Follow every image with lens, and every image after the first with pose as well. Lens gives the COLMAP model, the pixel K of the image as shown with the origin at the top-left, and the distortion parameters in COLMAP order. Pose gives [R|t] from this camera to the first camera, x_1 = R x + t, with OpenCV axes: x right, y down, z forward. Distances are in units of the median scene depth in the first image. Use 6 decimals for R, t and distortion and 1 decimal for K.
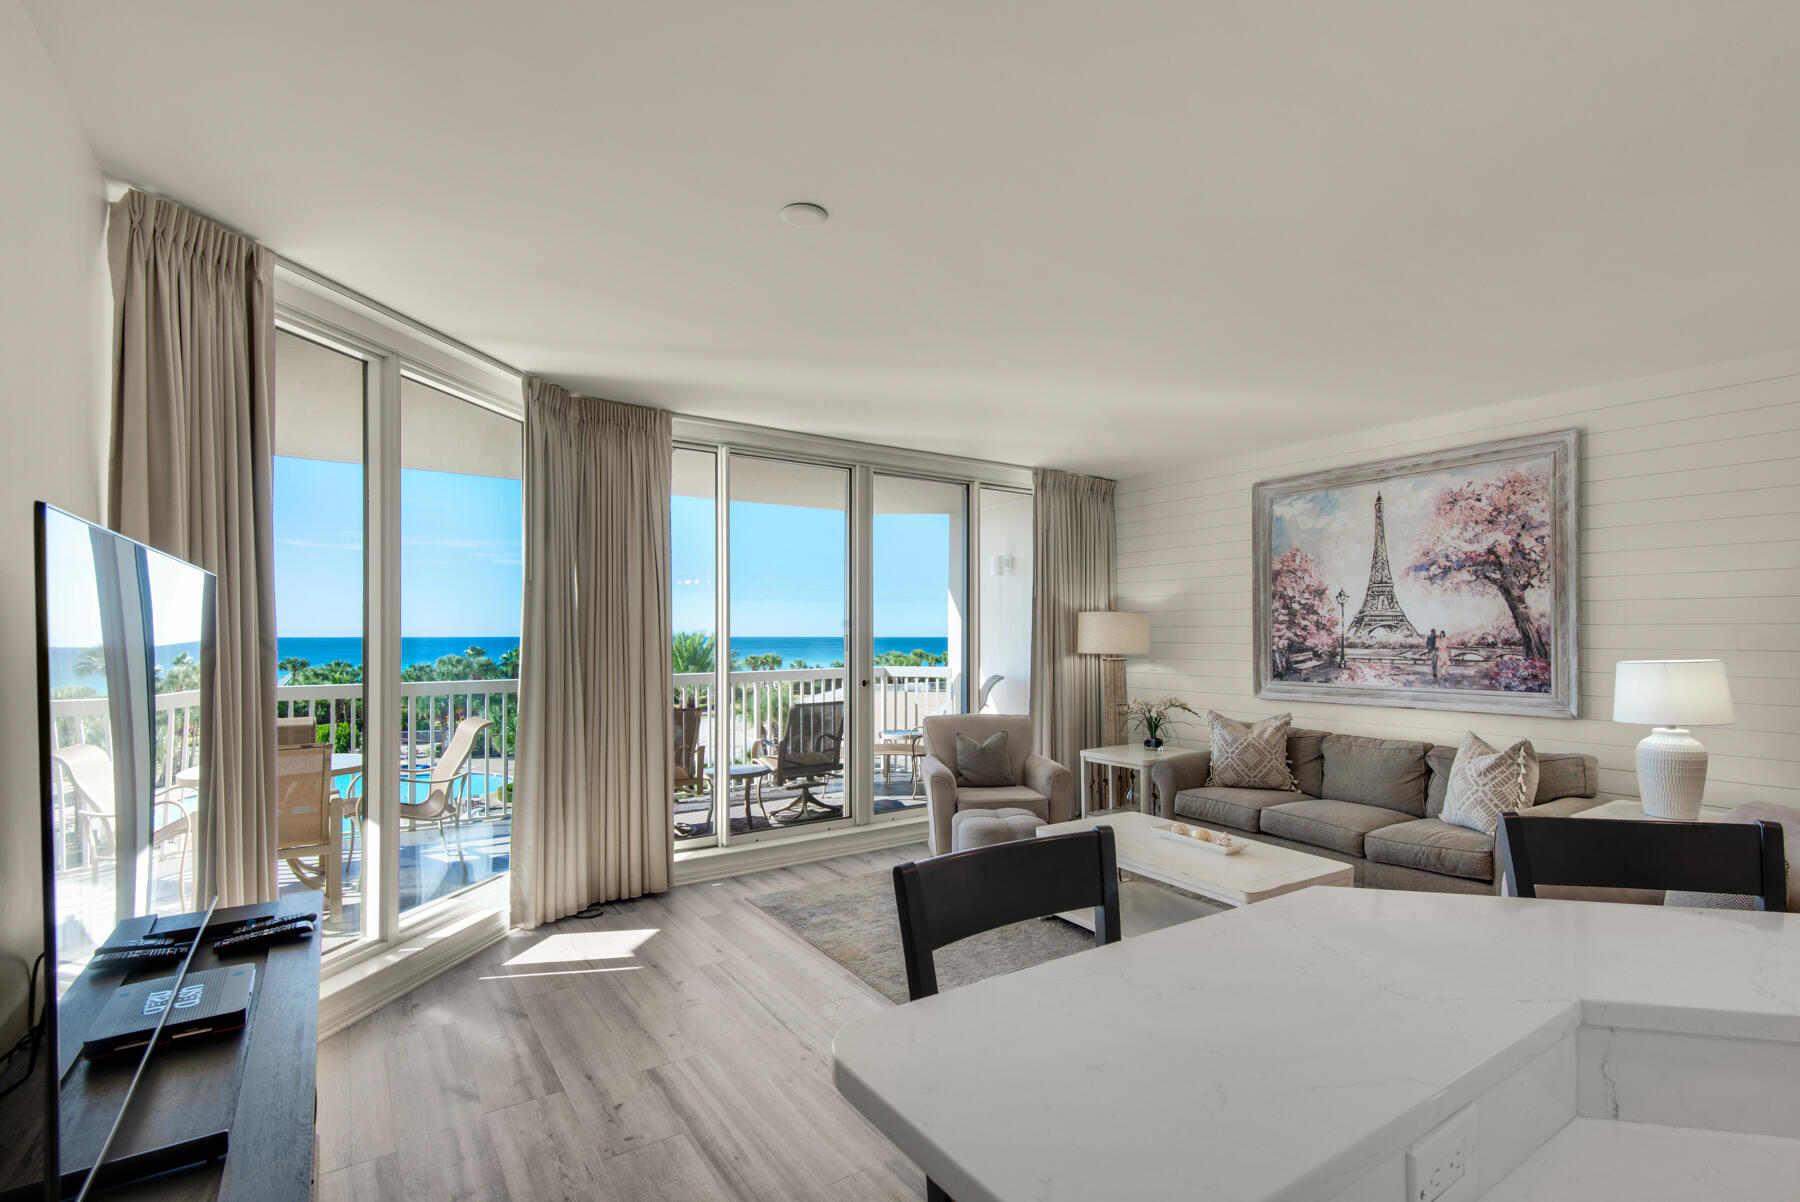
lens RADIAL K [[822.8, 0, 899.7], [0, 822.8, 629.4], [0, 0, 1]] dist [0.029008, -0.015735]
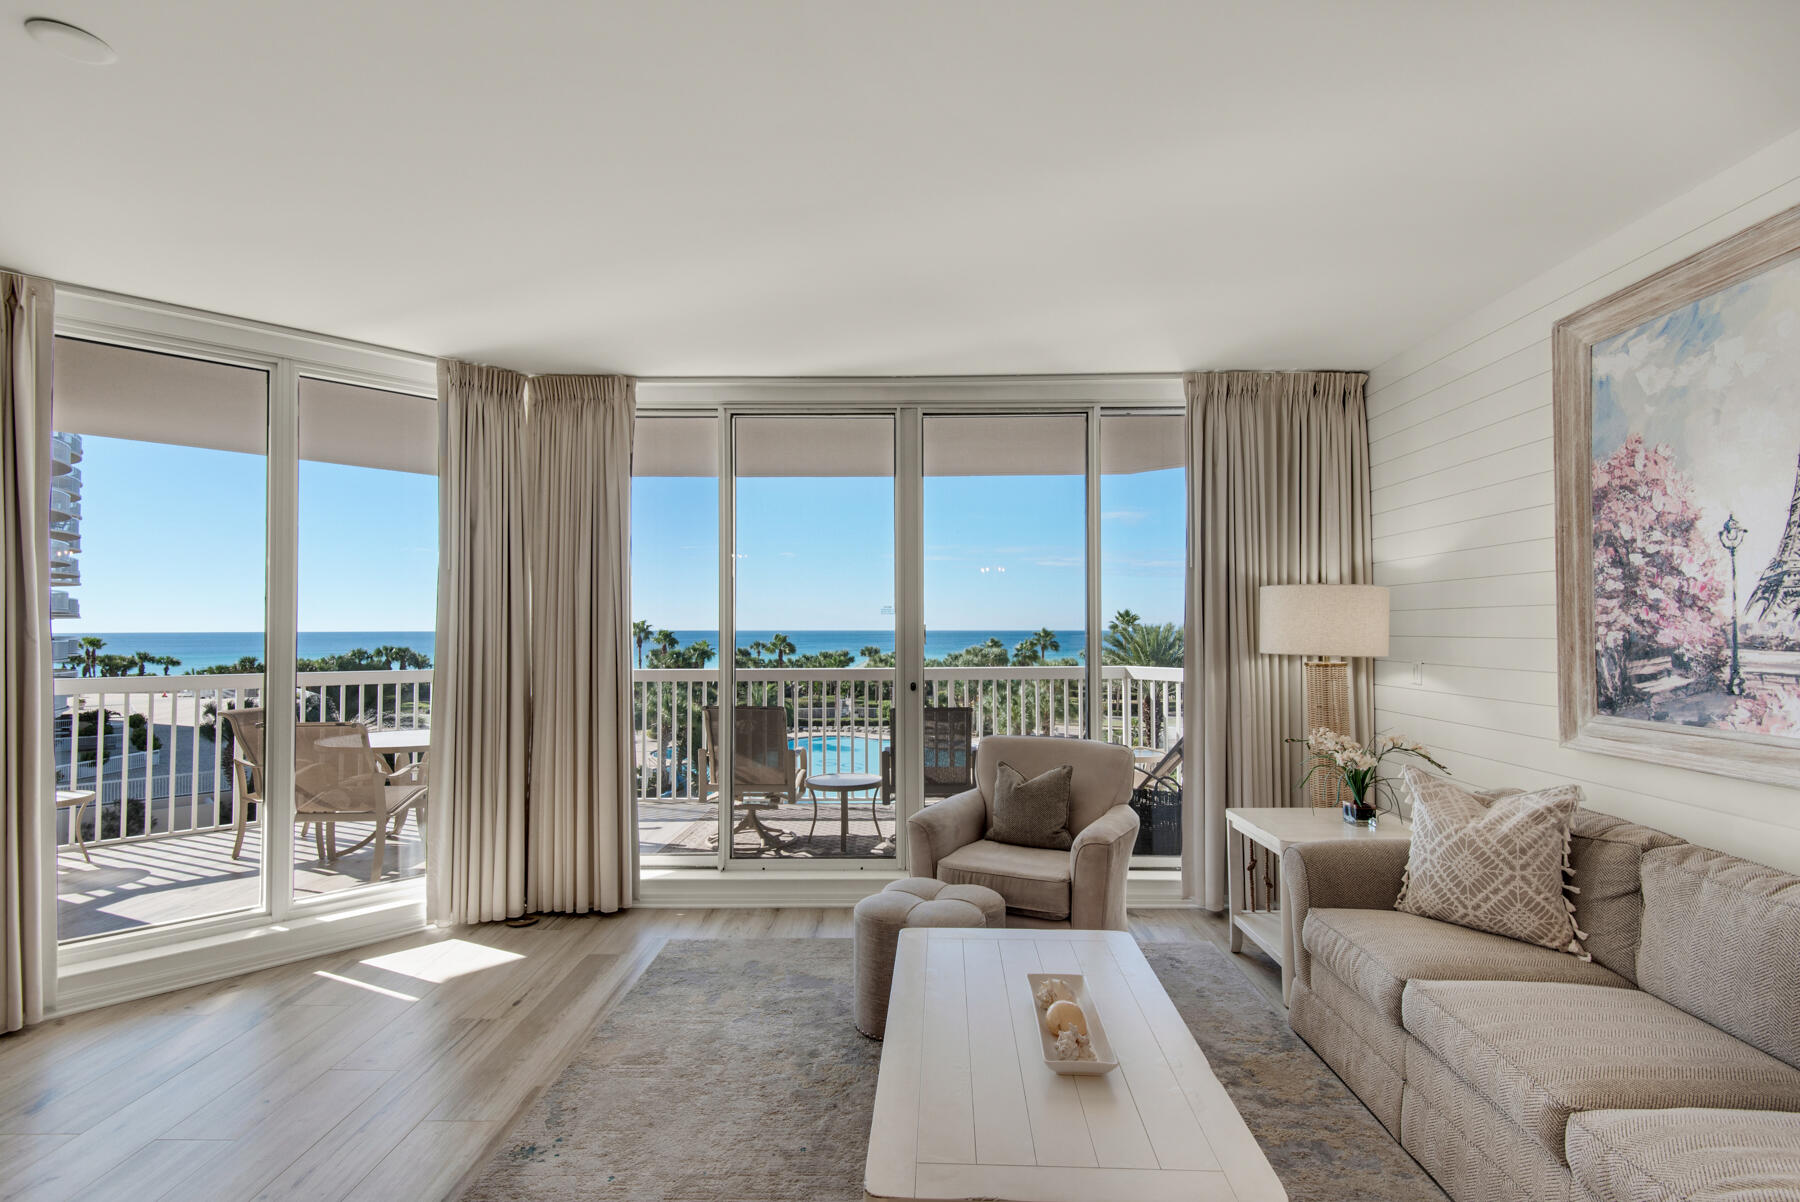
lens RADIAL K [[822.8, 0, 904.8], [0, 822.8, 613.6], [0, 0, 1]] dist [0.029008, -0.015735]
pose [[0.821120, -0.011760, -0.570635, 0.441031], [0.005372, 0.999903, -0.012875, 0.007220], [0.570731, 0.007507, 0.821103, 0.401321]]
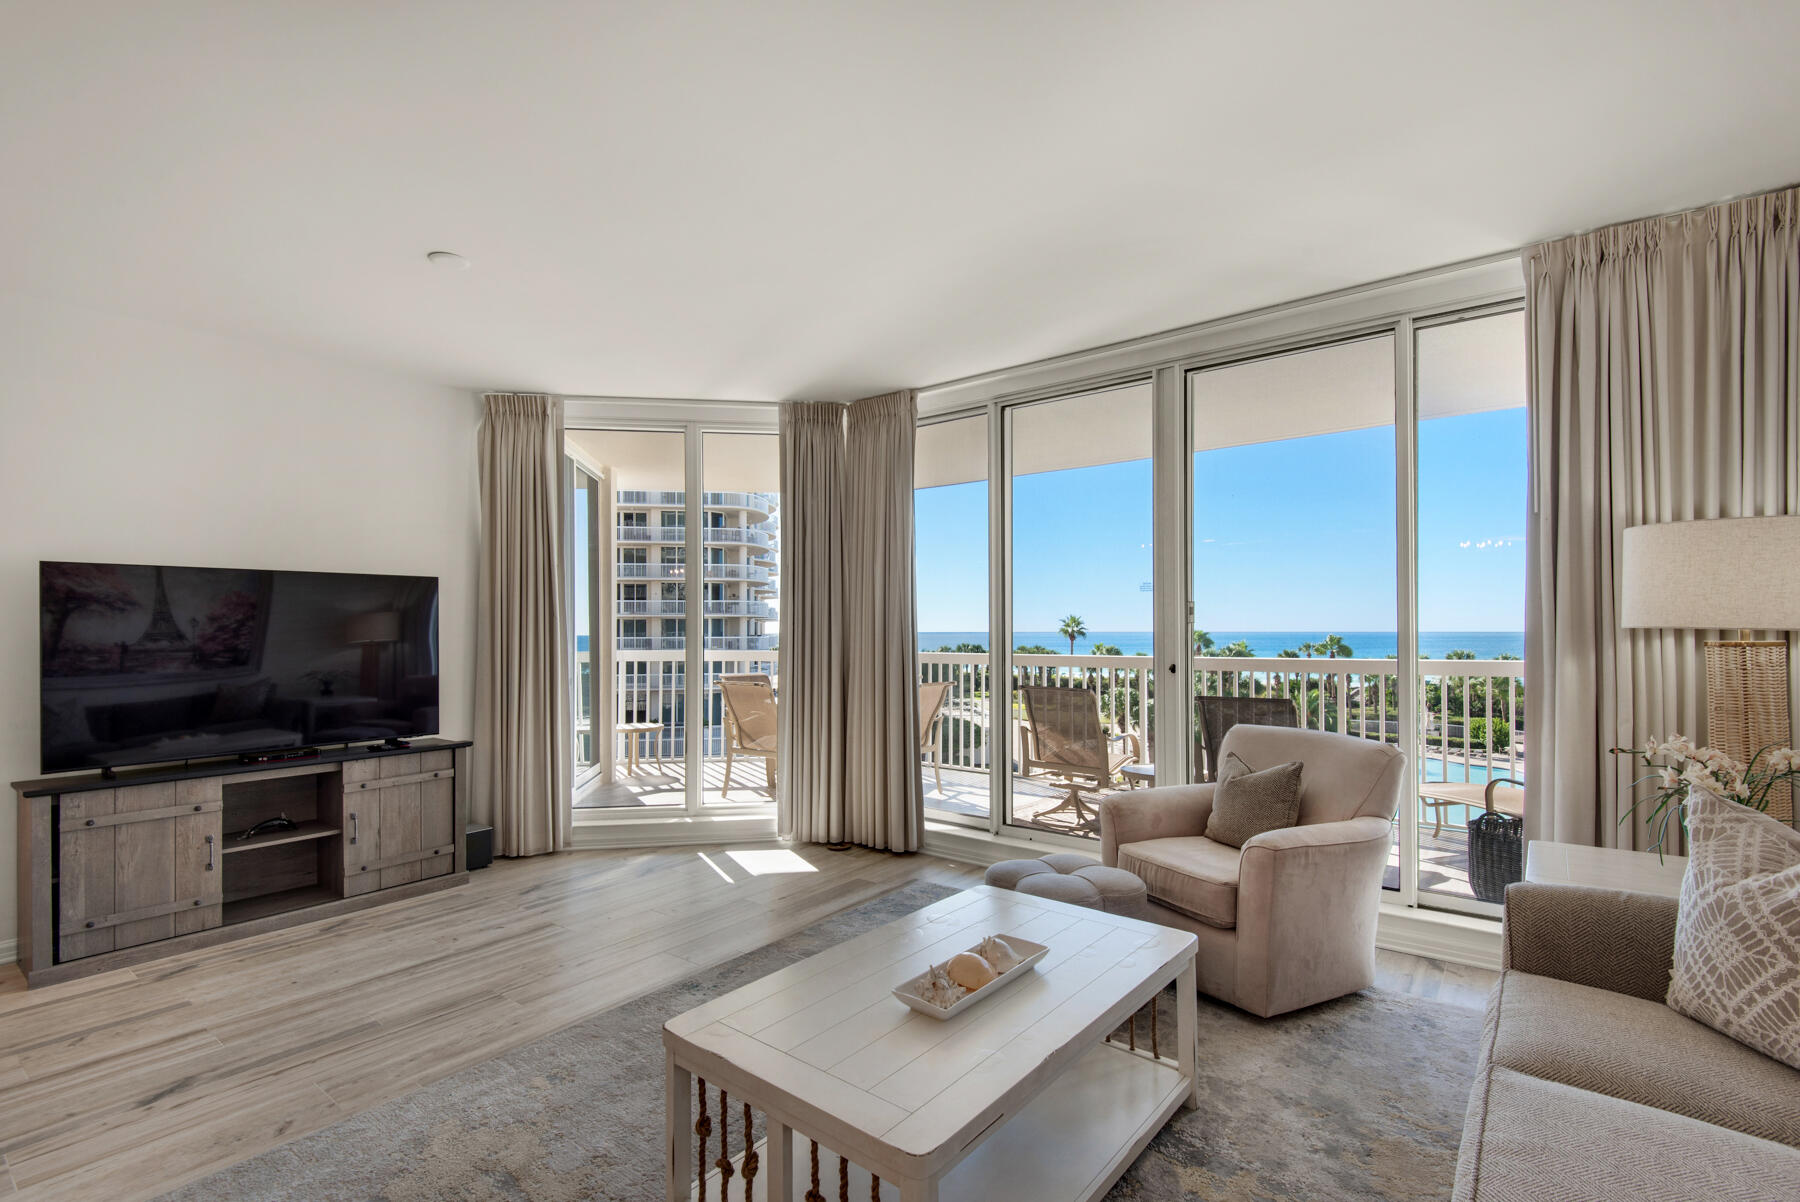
lens RADIAL K [[822.8, 0, 897.5], [0, 822.8, 625.2], [0, 0, 1]] dist [0.029008, -0.015735]
pose [[0.310805, -0.007655, -0.950443, 0.636207], [0.008888, 0.999947, -0.005148, 0.032426], [0.950432, -0.006848, 0.310857, 0.611834]]
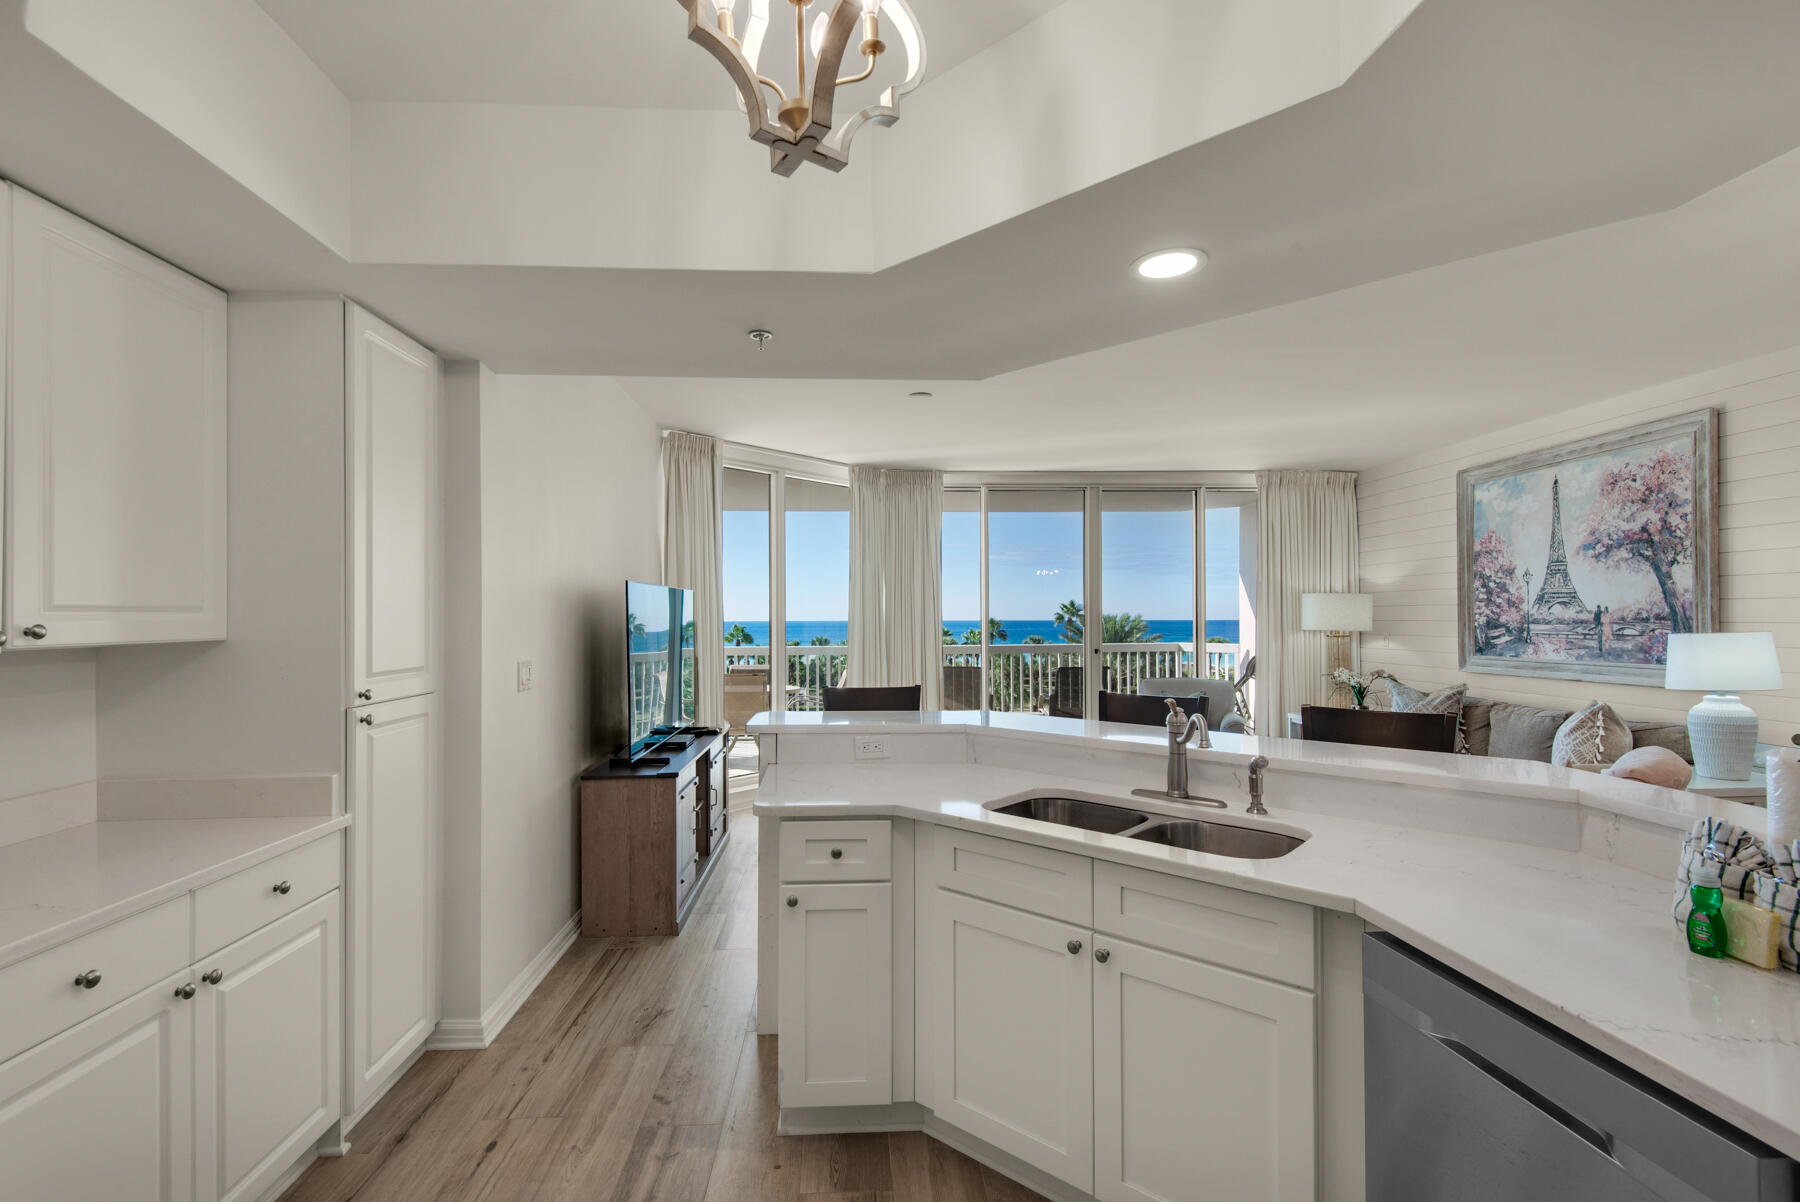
lens RADIAL K [[822.8, 0, 895.7], [0, 822.8, 613.6], [0, 0, 1]] dist [0.029008, -0.015735]
pose [[0.857988, -0.007114, -0.513620, 0.401615], [0.007499, 0.999971, -0.001323, 0.004732], [0.513615, -0.002717, 0.858016, -0.334817]]
